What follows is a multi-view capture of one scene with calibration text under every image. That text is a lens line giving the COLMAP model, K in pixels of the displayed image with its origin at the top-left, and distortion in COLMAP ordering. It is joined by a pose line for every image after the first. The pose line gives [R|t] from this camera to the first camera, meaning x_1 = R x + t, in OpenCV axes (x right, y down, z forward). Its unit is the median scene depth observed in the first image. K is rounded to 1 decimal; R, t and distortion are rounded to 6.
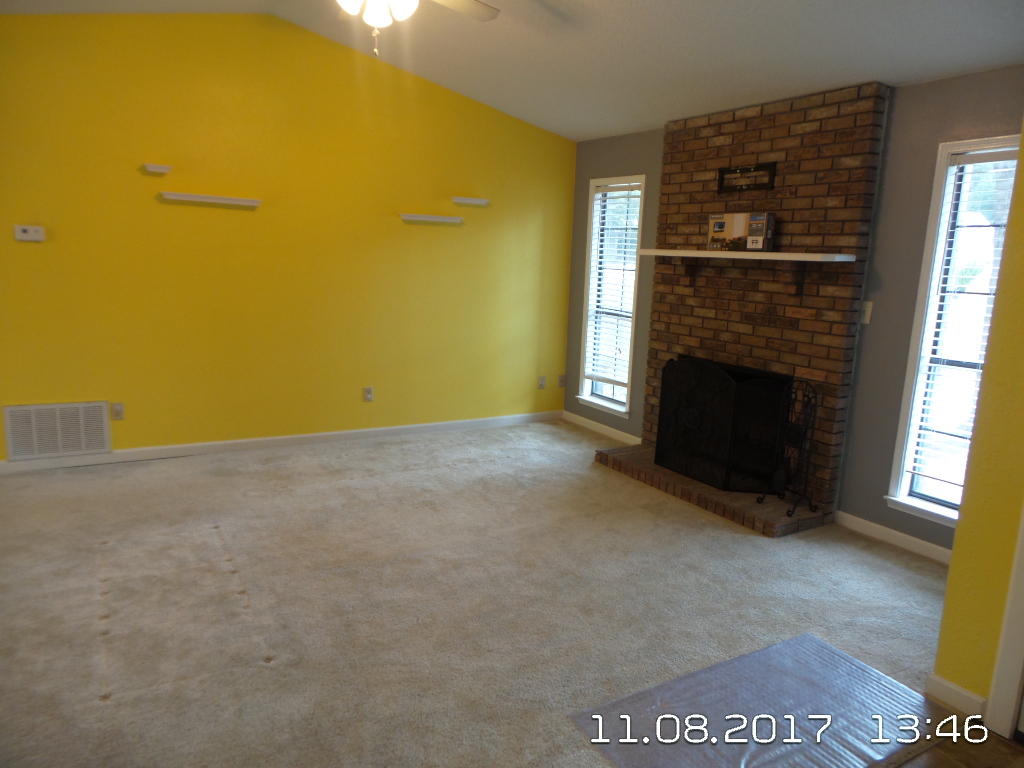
lens RADIAL K [[702.4, 0, 520.1], [0, 702.4, 385.4], [0, 0, 1]] dist [-0.015100, 0.013578]
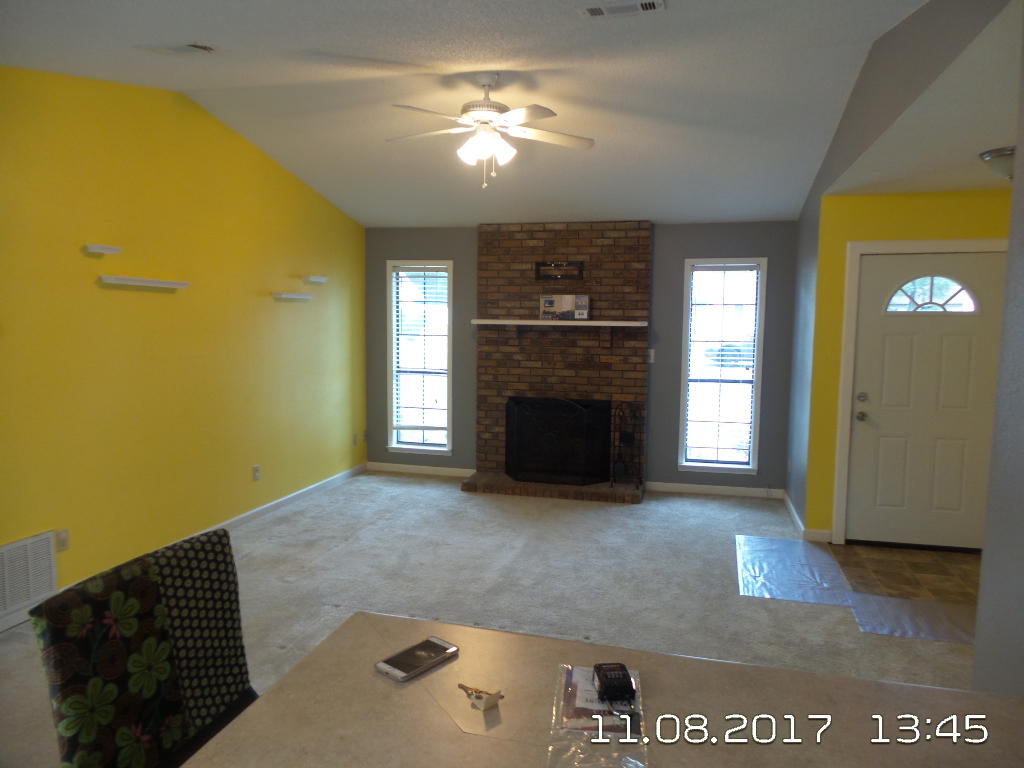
lens RADIAL K [[702.4, 0, 519.1], [0, 702.4, 384.5], [0, 0, 1]] dist [-0.015100, 0.013578]
pose [[0.715529, -0.097525, 0.691742, -0.756467], [0.144765, 0.989413, -0.010250, -0.057007], [-0.683419, 0.107474, 0.722072, 0.027311]]
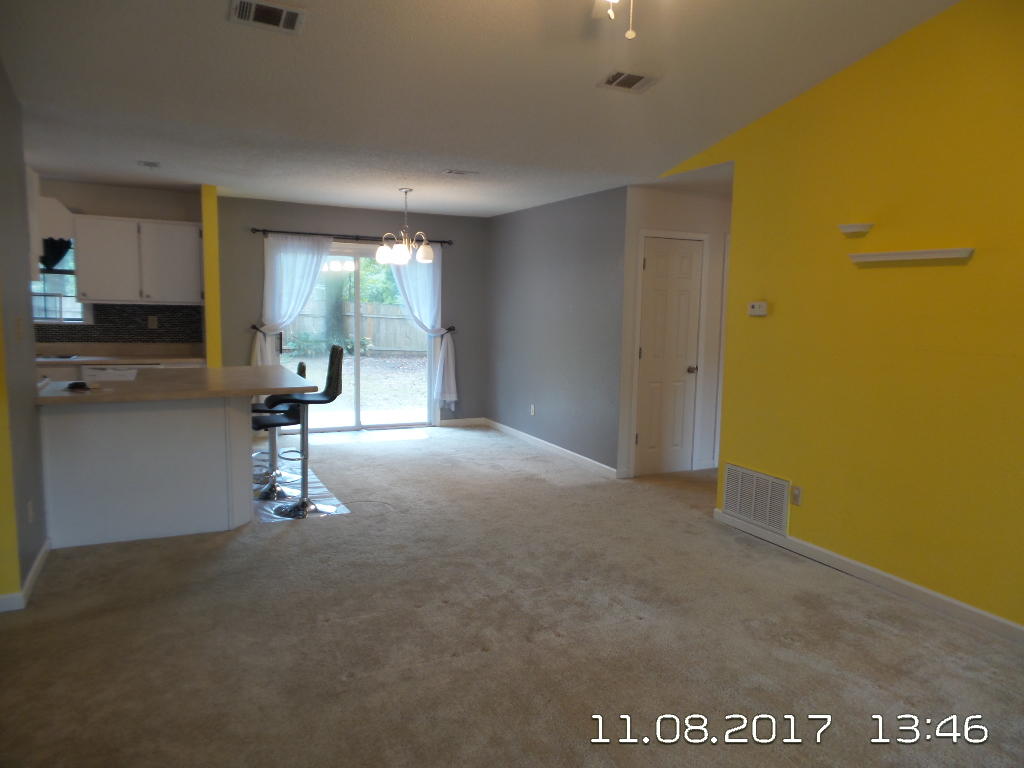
lens RADIAL K [[702.4, 0, 521.2], [0, 702.4, 388.2], [0, 0, 1]] dist [-0.015100, 0.013578]
pose [[-0.083001, 0.068801, -0.994172, 0.370701], [-0.204182, 0.975276, 0.084540, -0.107263], [0.975408, 0.210009, -0.066901, 0.689500]]
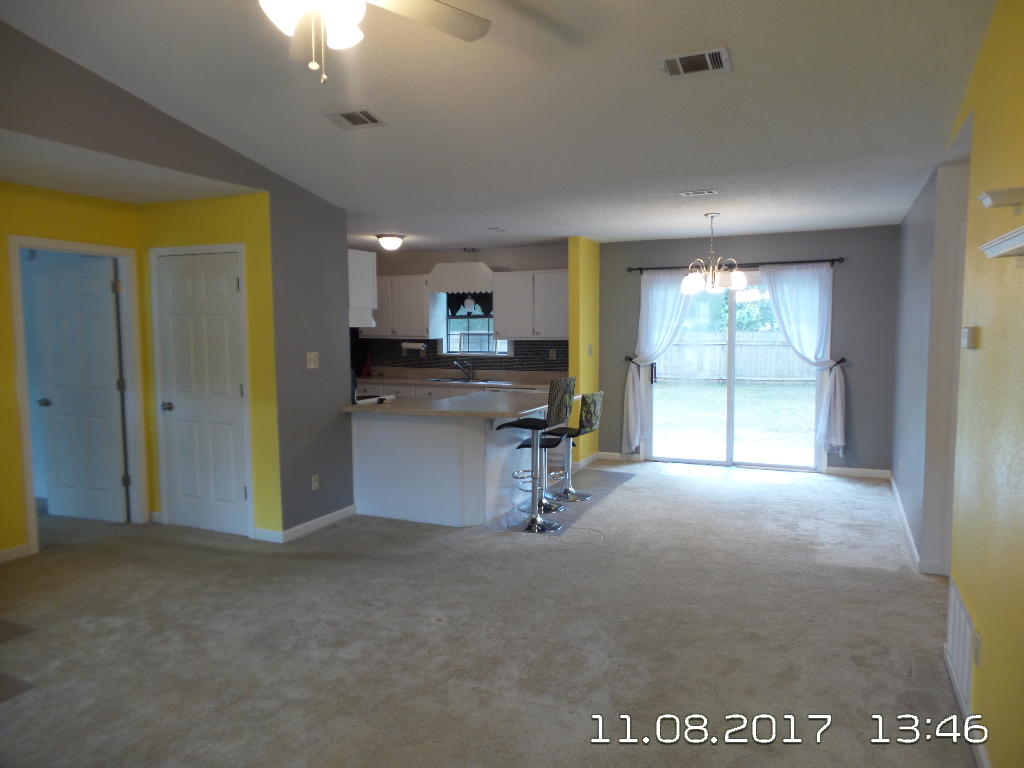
lens RADIAL K [[702.4, 0, 513.8], [0, 702.4, 380.2], [0, 0, 1]] dist [-0.015100, 0.013578]
pose [[-0.829043, 0.002661, -0.559178, 0.028995], [-0.127389, 0.972795, 0.193498, -0.230525], [0.544481, 0.231651, -0.806150, 1.216249]]
